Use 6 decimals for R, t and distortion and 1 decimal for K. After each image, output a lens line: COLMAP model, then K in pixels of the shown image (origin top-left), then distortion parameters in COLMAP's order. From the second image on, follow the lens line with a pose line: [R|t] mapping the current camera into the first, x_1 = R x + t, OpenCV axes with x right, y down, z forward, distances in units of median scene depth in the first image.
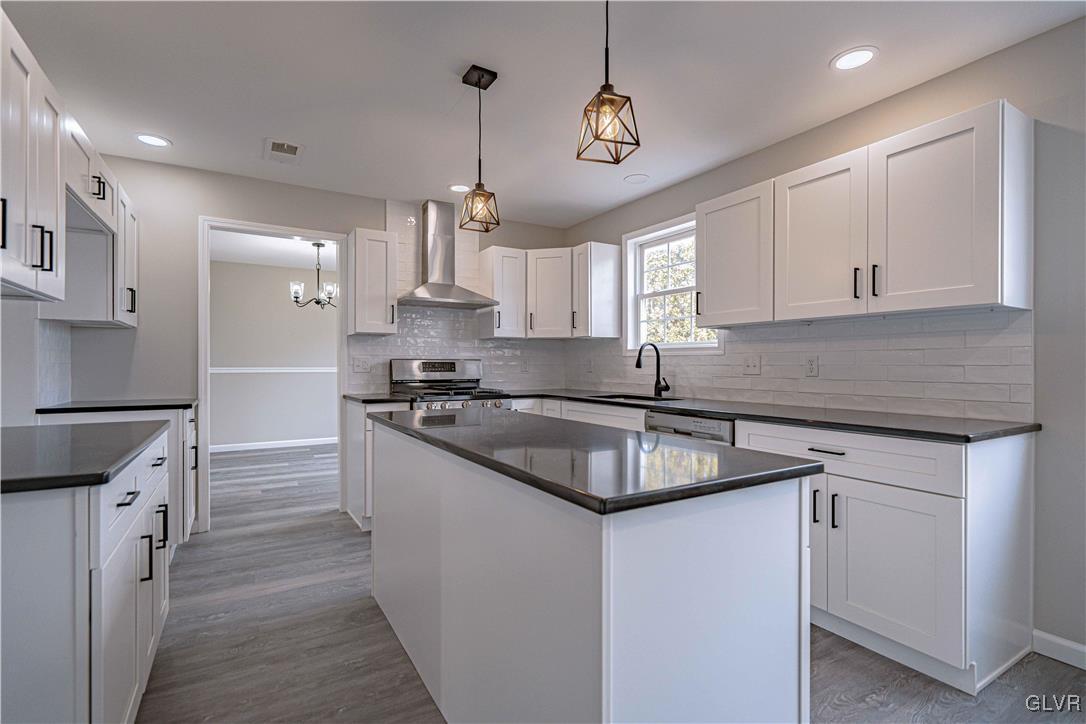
lens RADIAL K [[507.2, 0, 540.7], [0, 507.2, 370.9], [0, 0, 1]] dist [-0.001210, 0.000023]
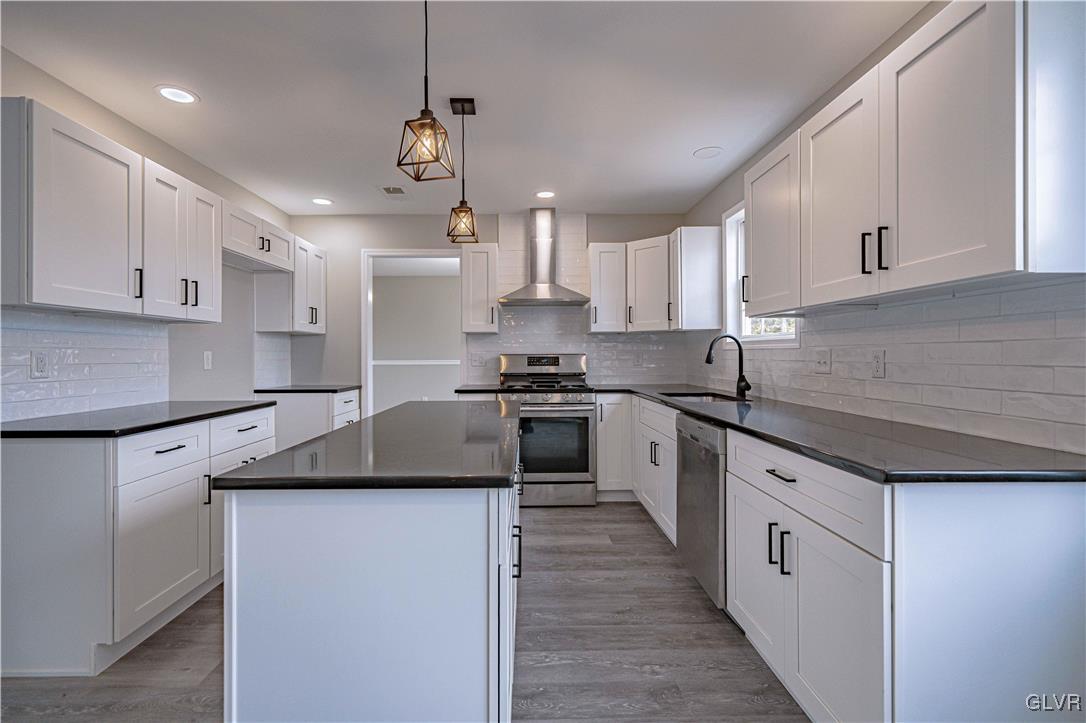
lens RADIAL K [[496.7, 0, 521.7], [0, 496.7, 362.0], [0, 0, 1]] dist [-0.002025, -0.000103]
pose [[0.861924, 0.001986, -0.507033, 0.314548], [-0.000693, 0.999996, 0.002738, -0.009558], [0.507036, -0.002008, 0.861922, 0.068939]]
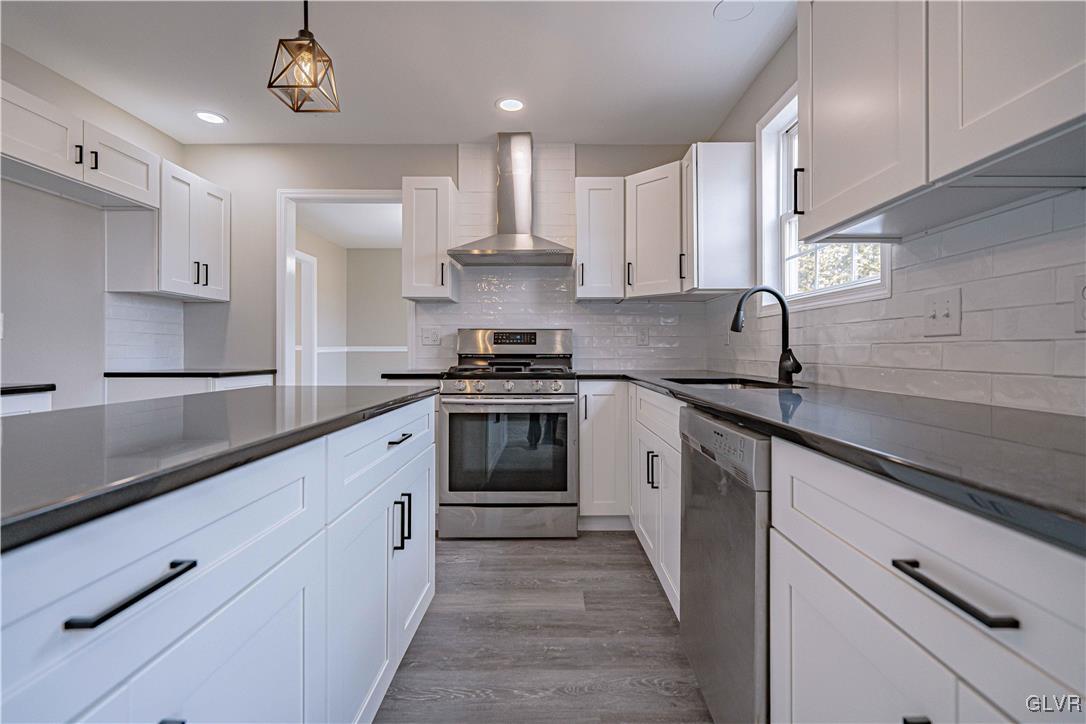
lens RADIAL K [[506.6, 0, 546.2], [0, 506.6, 354.6], [0, 0, 1]] dist [-0.001401, 0.000217]
pose [[0.861750, 0.004227, -0.507315, 0.267650], [-0.006565, 0.999974, -0.002820, 0.021249], [0.507290, 0.005761, 0.861756, 0.348448]]
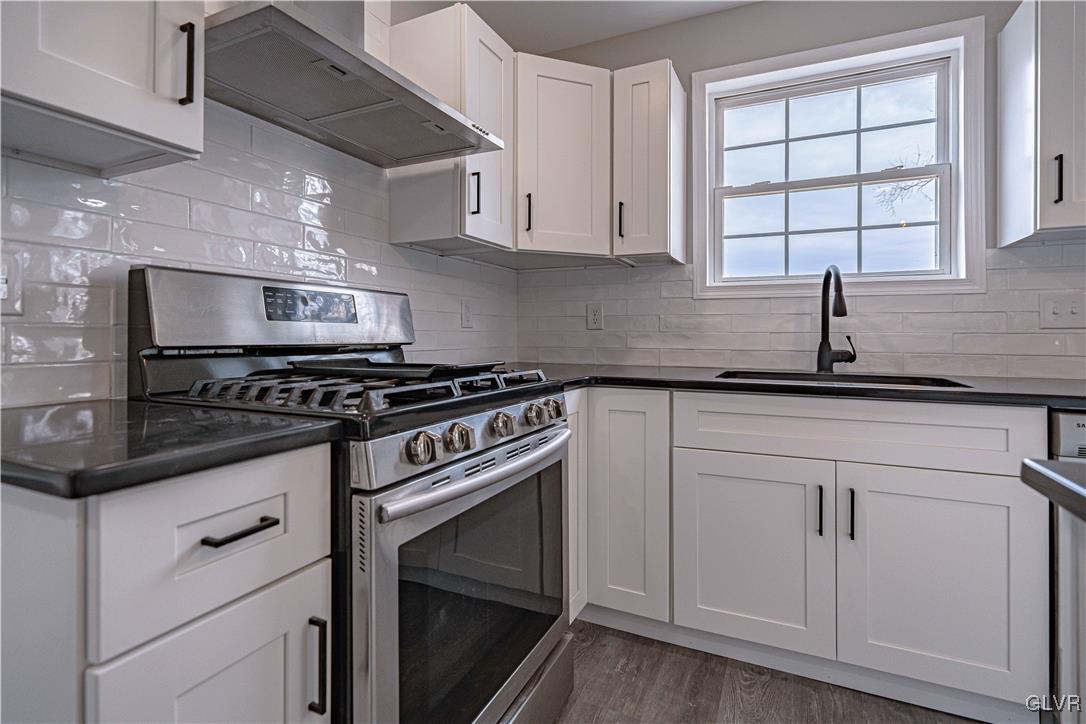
lens RADIAL K [[513.3, 0, 567.8], [0, 513.3, 334.7], [0, 0, 1]] dist [0.000466, 0.000285]
pose [[0.811338, 0.003696, 0.584566, -0.275999], [0.002114, 0.999955, -0.009256, 0.014525], [-0.584574, 0.008745, 0.811293, 0.672235]]
